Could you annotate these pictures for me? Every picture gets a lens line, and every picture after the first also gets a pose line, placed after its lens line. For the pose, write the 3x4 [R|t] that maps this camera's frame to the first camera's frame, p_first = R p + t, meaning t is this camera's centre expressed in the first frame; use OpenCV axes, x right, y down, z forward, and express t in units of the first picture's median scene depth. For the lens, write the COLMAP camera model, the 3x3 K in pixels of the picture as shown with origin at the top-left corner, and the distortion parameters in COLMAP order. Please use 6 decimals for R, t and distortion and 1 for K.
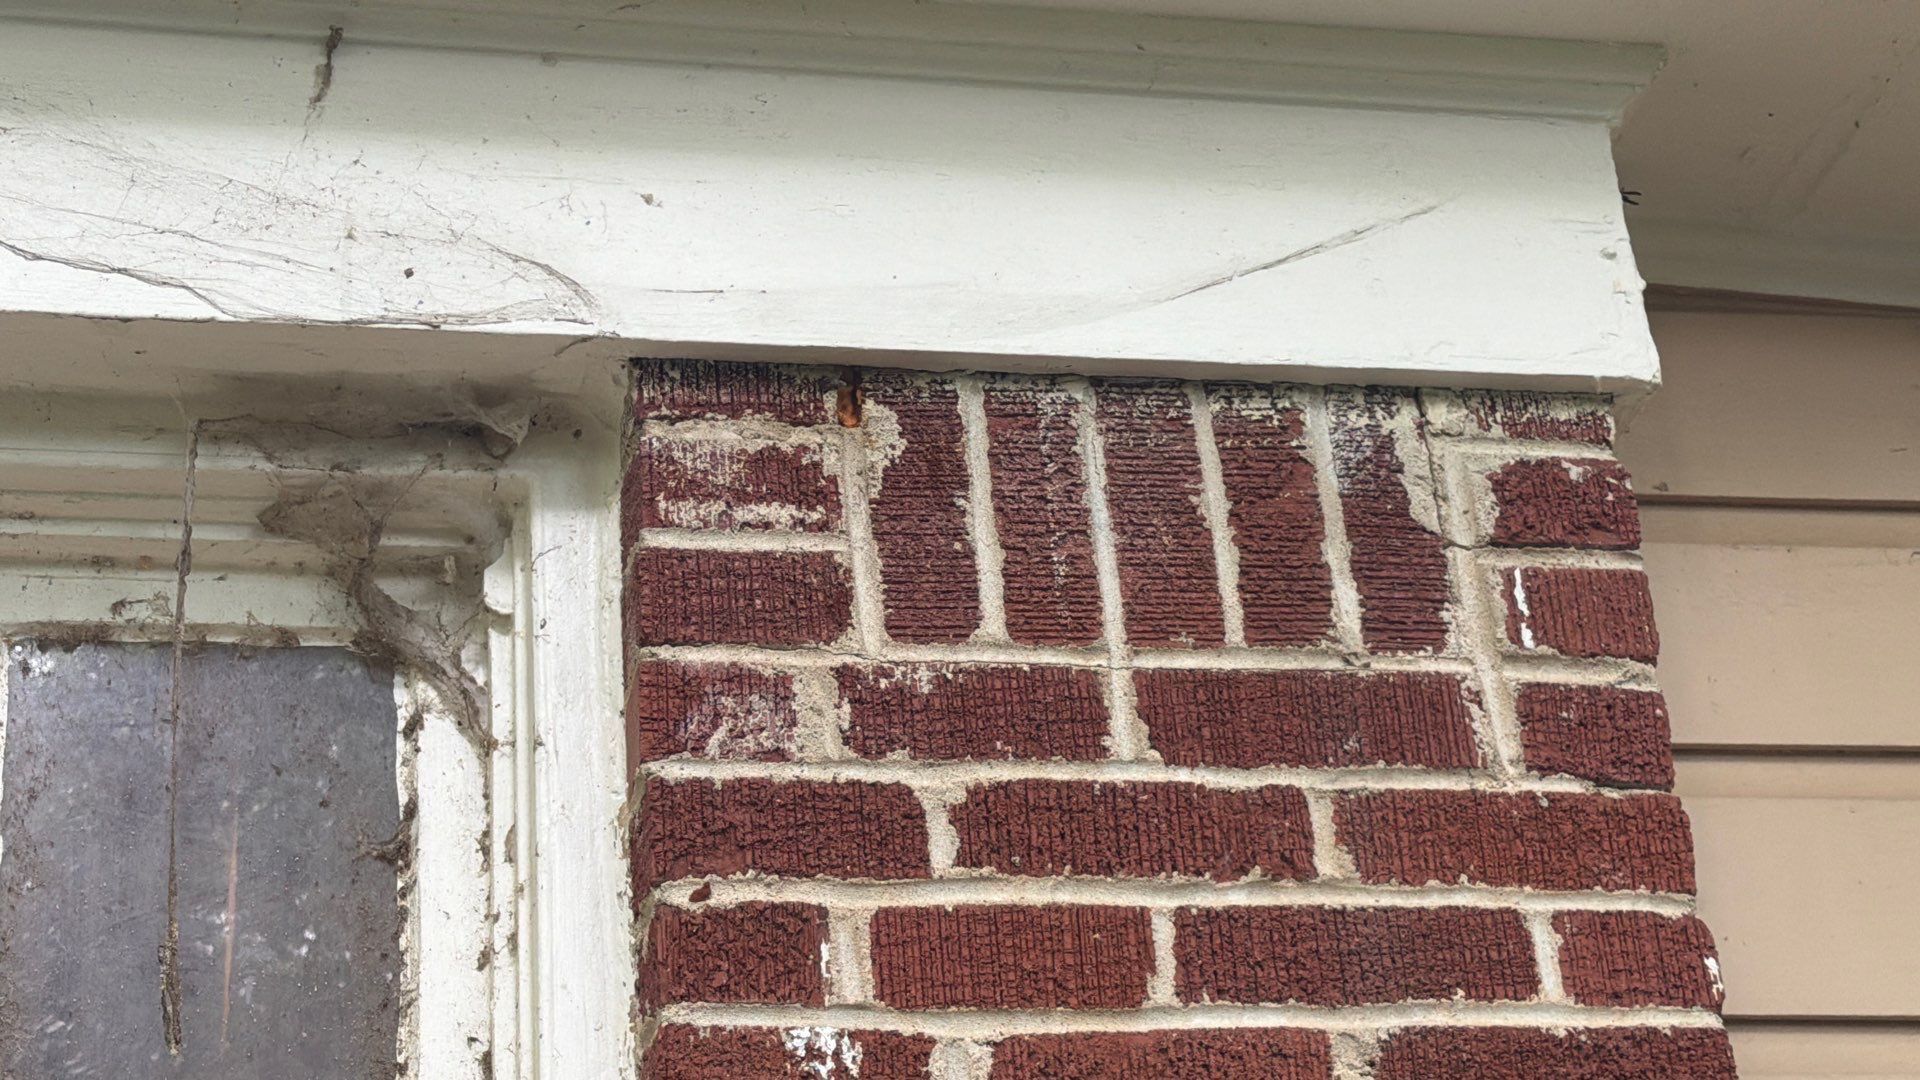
lens RADIAL K [[3694.8, 0, 958.7], [0, 3694.8, 535.5], [0, 0, 1]] dist [0.095787, 0.000000]
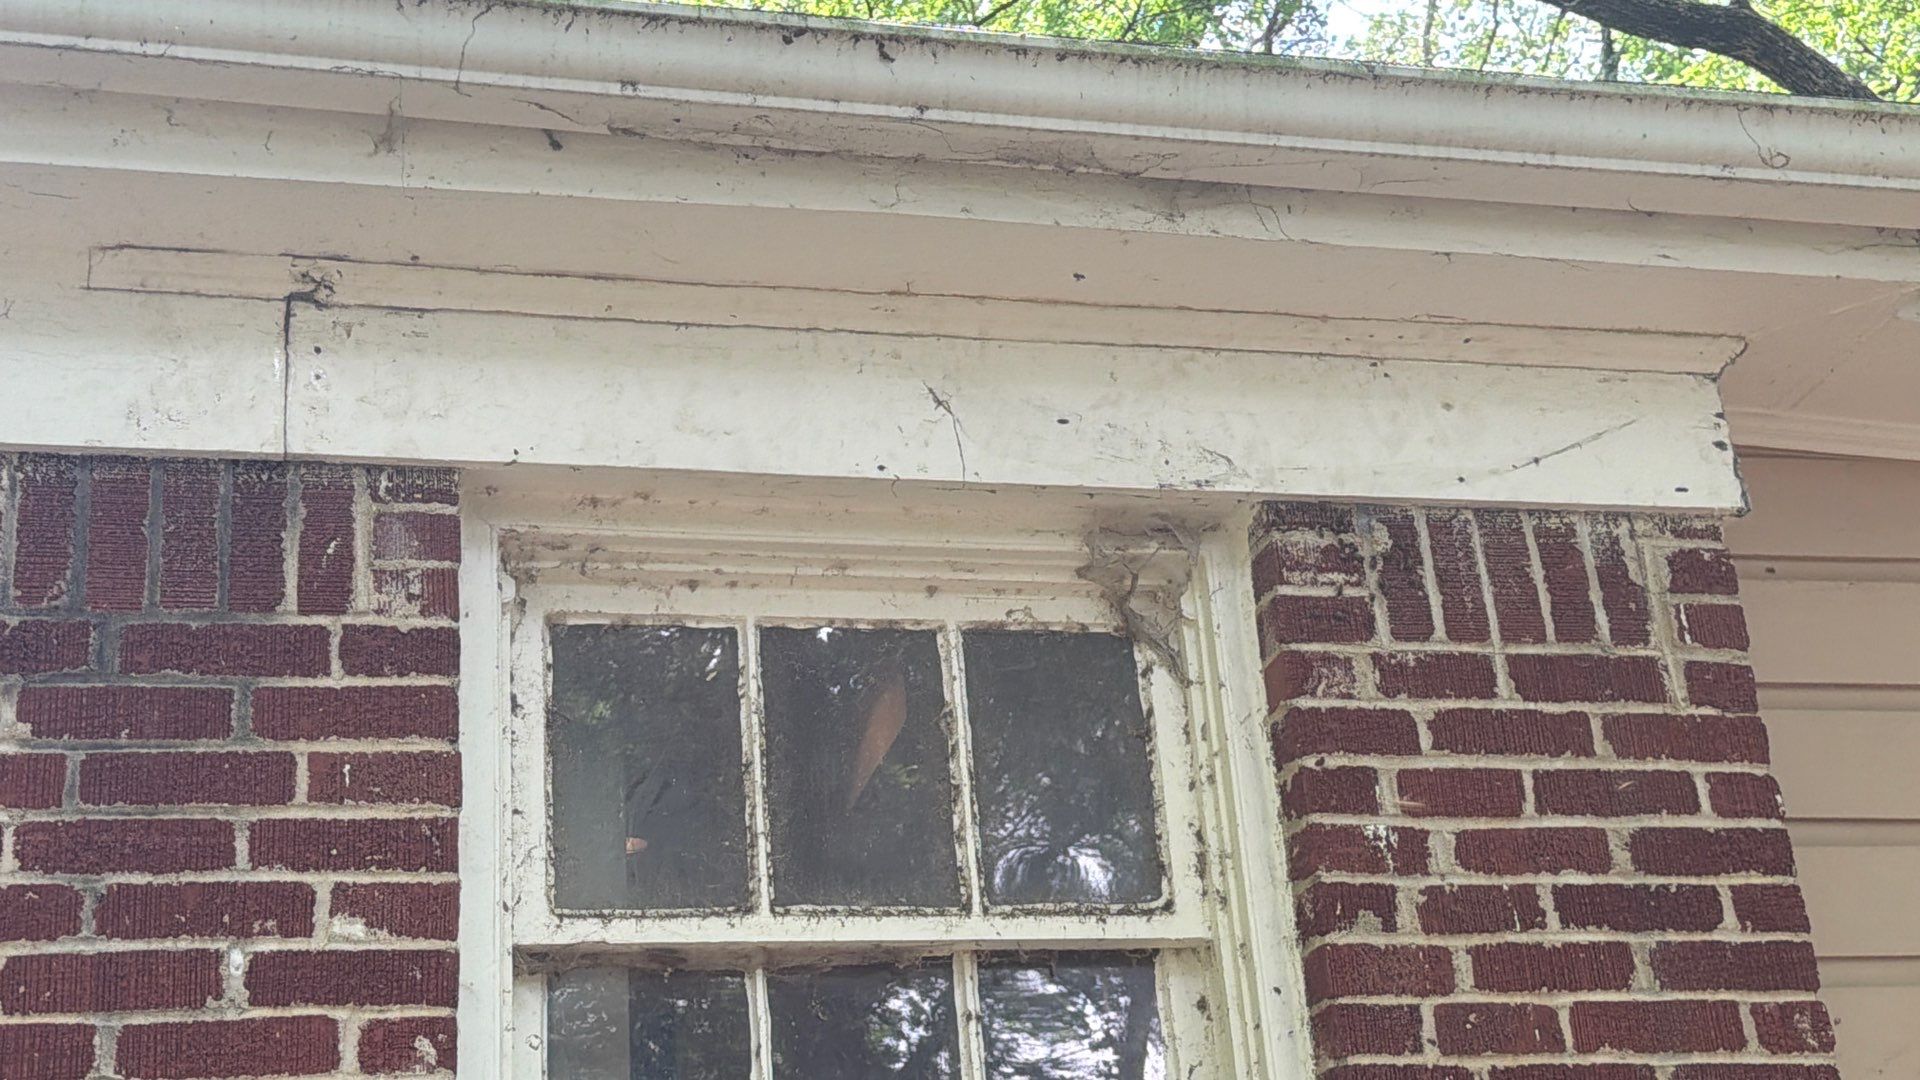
lens RADIAL K [[2728.8, 0, 948.1], [0, 2728.8, 552.2], [0, 0, 1]] dist [0.166579, 0.000000]
pose [[0.999017, 0.014050, 0.042043, -0.331193], [-0.017089, 0.997198, 0.072832, -0.128194], [-0.040902, -0.073478, 0.996458, -0.533106]]
